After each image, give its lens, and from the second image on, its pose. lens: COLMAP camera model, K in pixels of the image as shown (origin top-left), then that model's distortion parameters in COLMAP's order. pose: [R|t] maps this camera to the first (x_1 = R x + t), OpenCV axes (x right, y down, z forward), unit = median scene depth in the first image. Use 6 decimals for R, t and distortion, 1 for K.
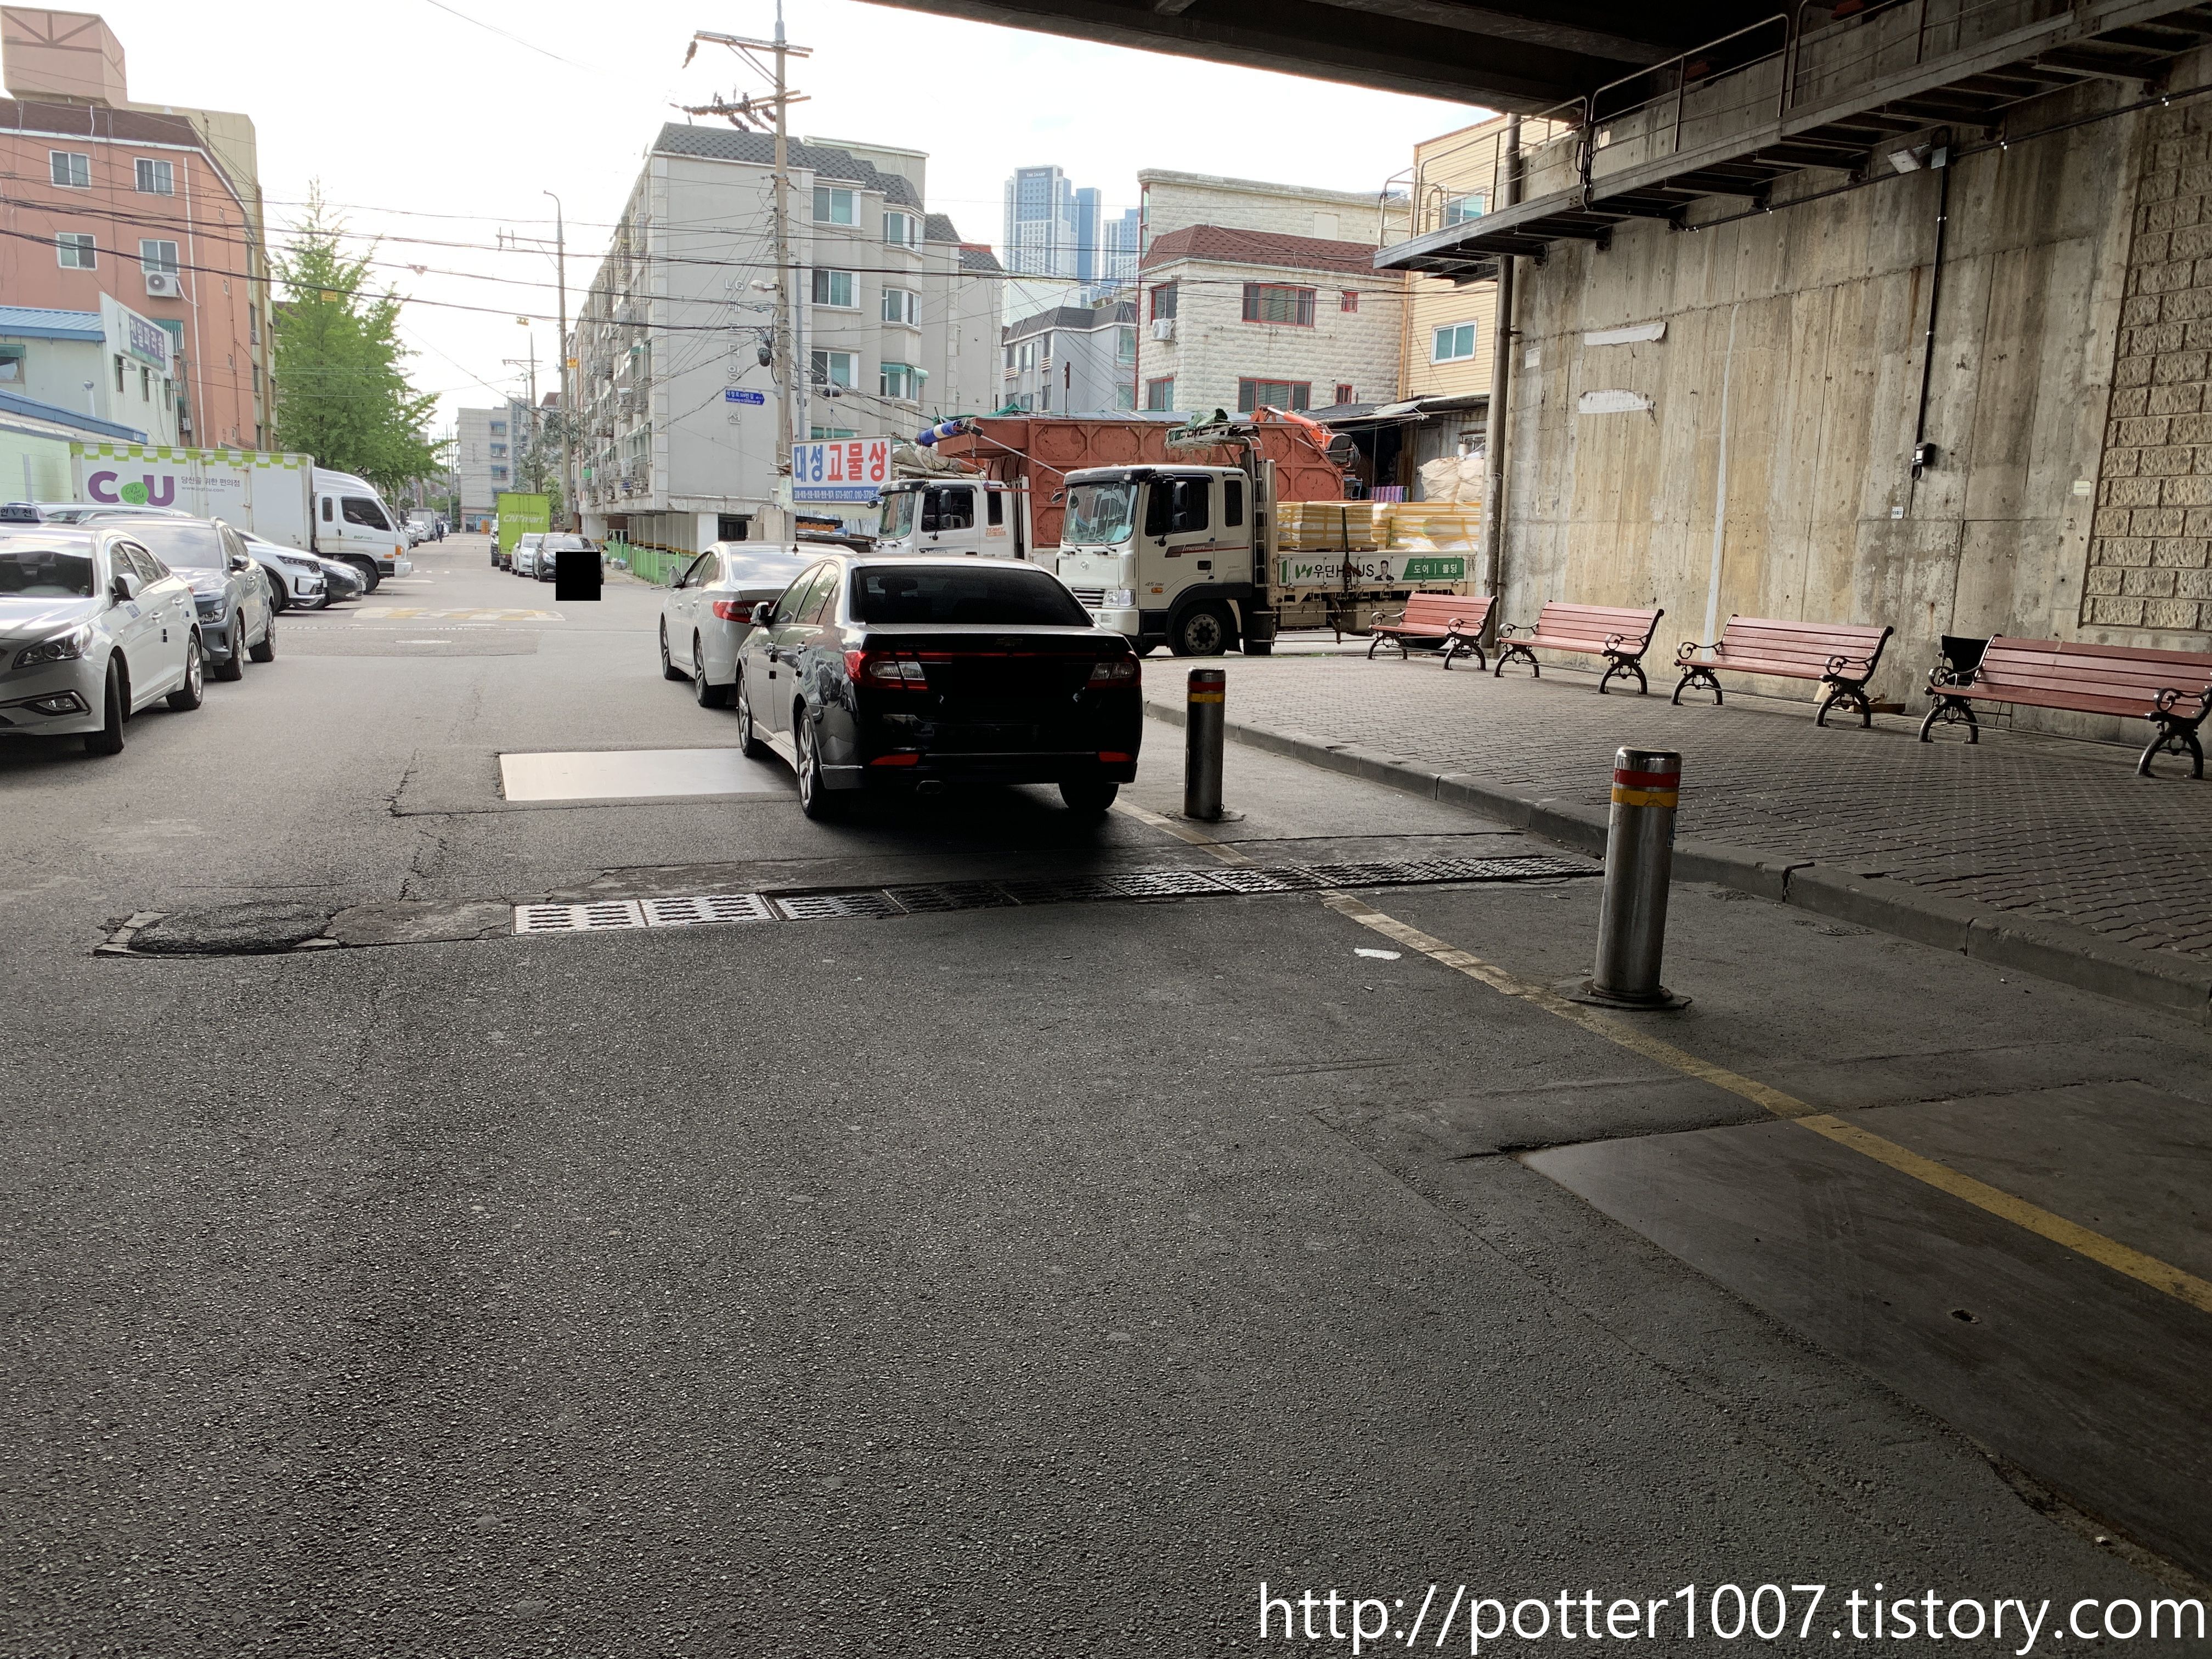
lens RADIAL K [[1712.1, 0, 1103.3], [0, 1712.1, 837.3], [0, 0, 1]] dist [0.085235, -0.182533]
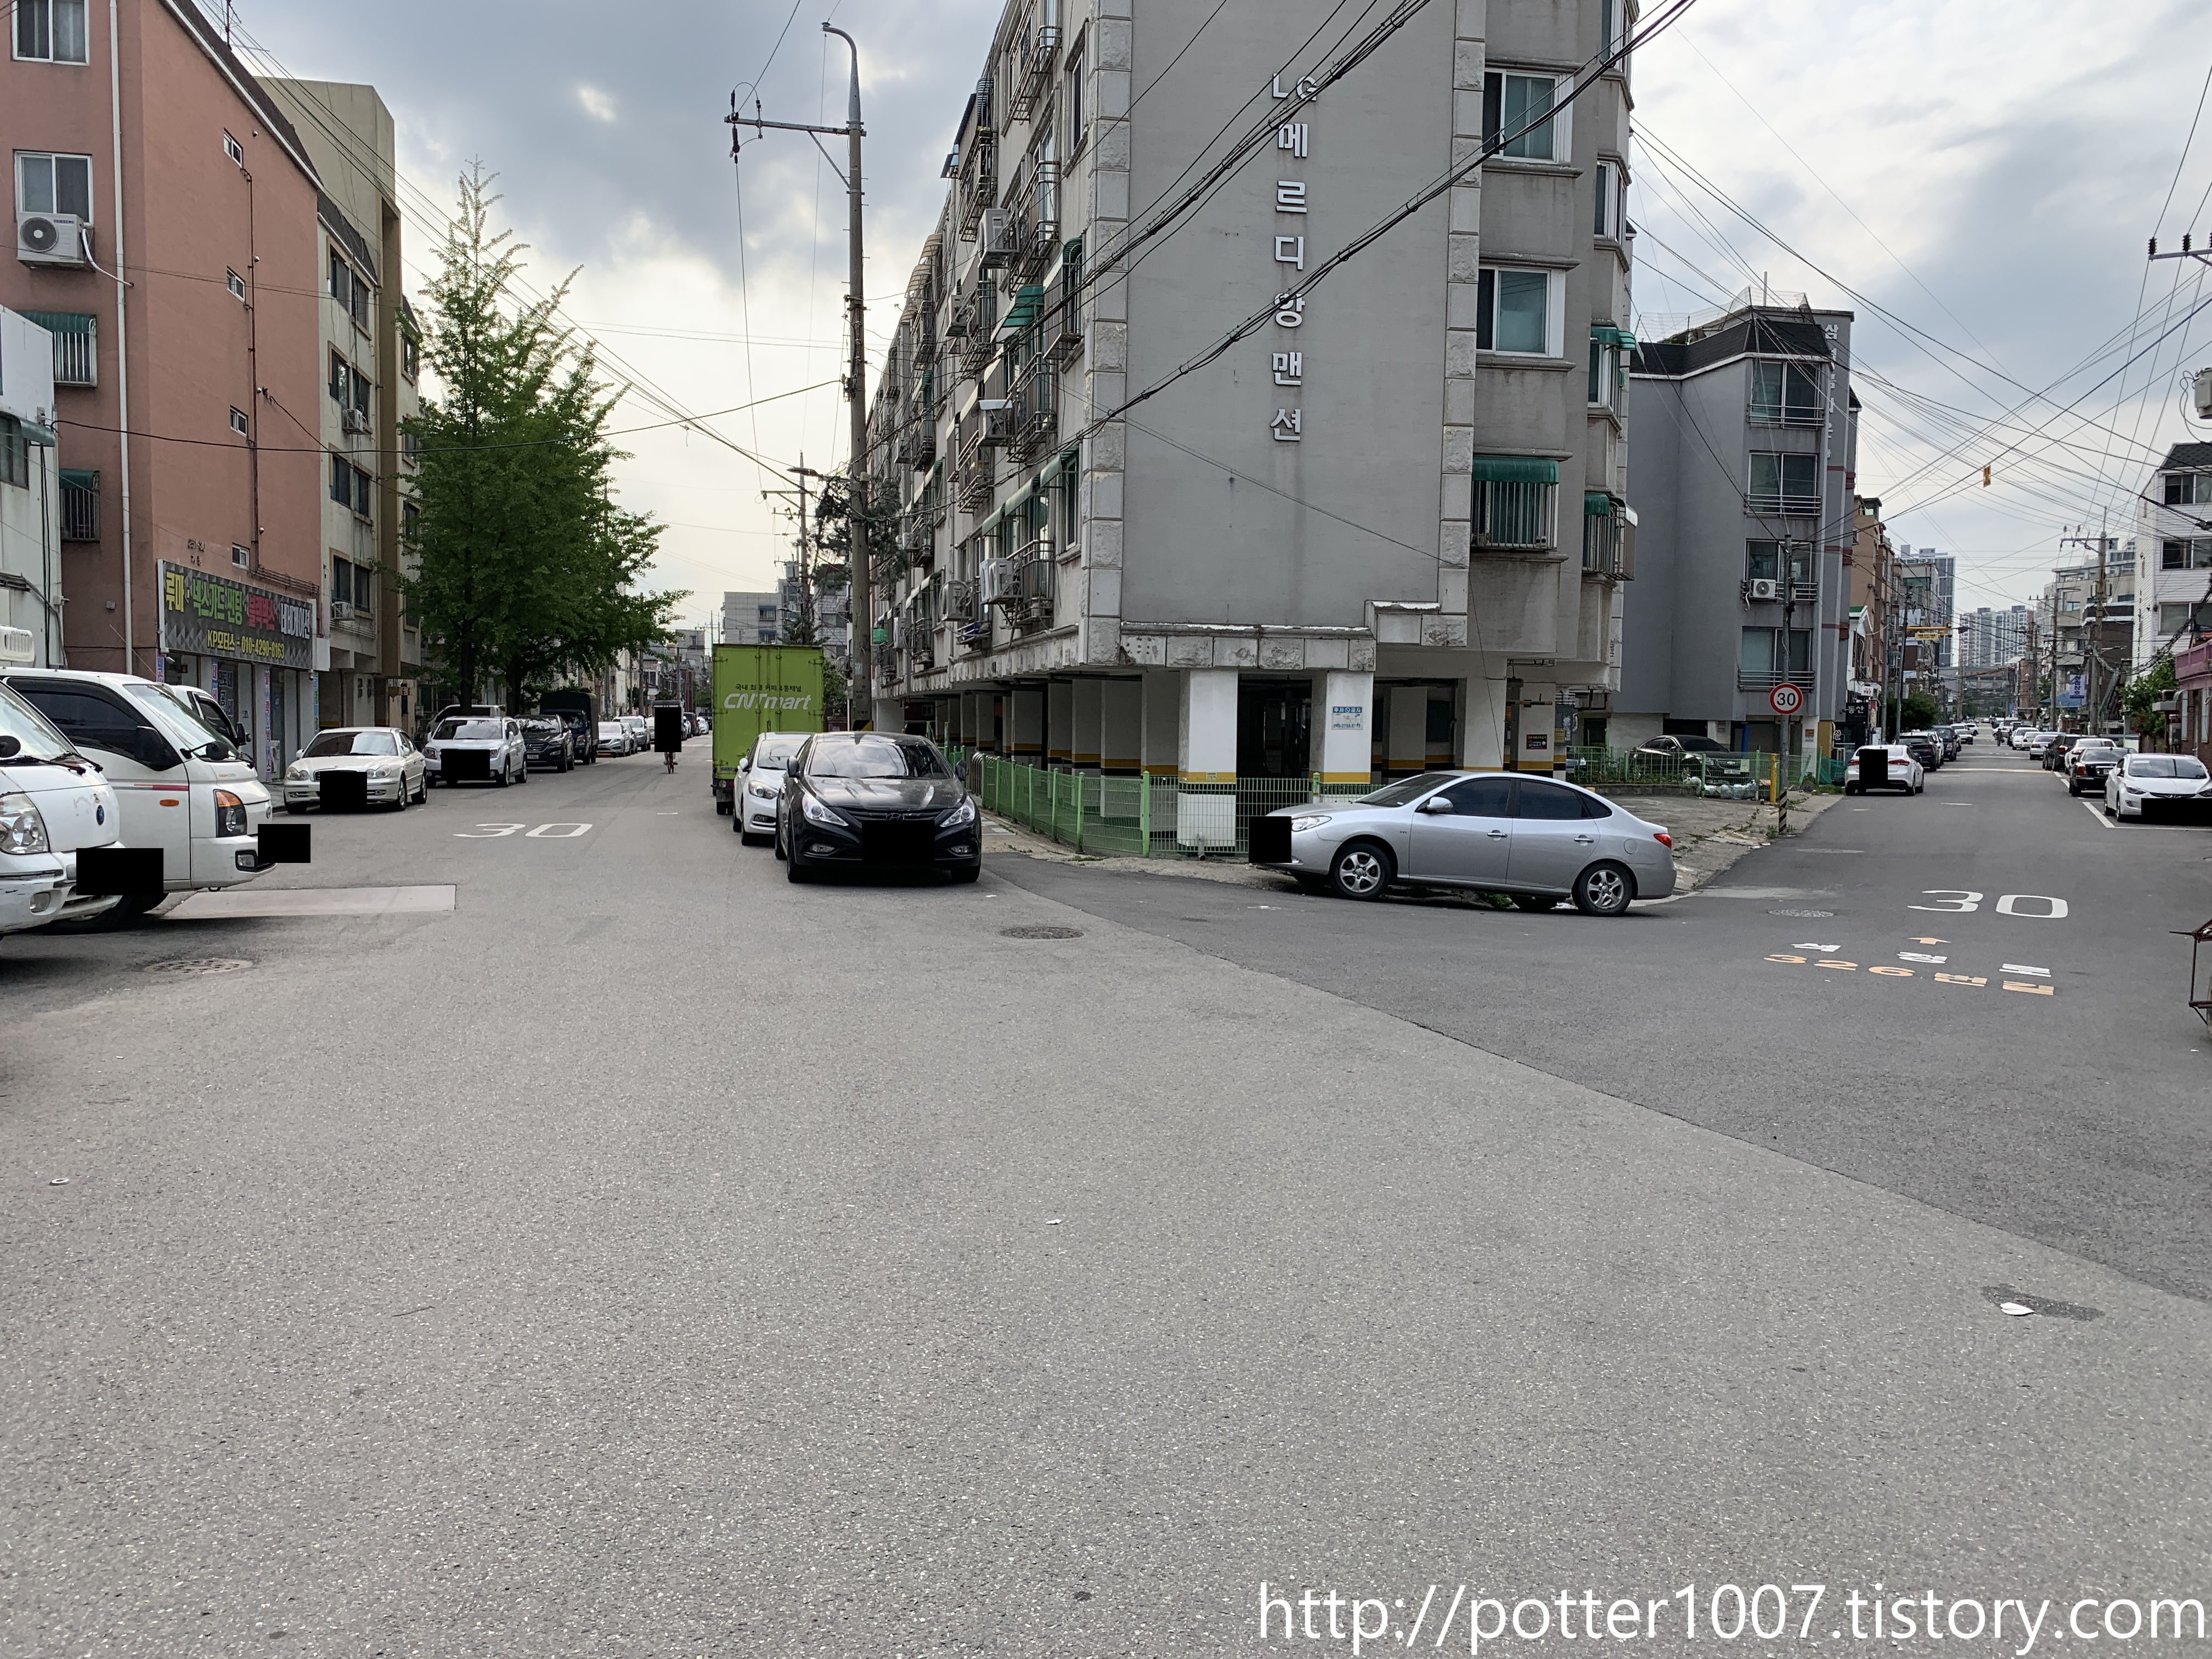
lens RADIAL K [[1712.1, 0, 1103.3], [0, 1712.1, 837.3], [0, 0, 1]] dist [0.085235, -0.182533]
pose [[0.989455, -0.014972, -0.144066, -0.178585], [-0.000151, 0.994536, -0.104394, -0.098963], [0.144842, 0.103315, 0.984046, 0.555504]]
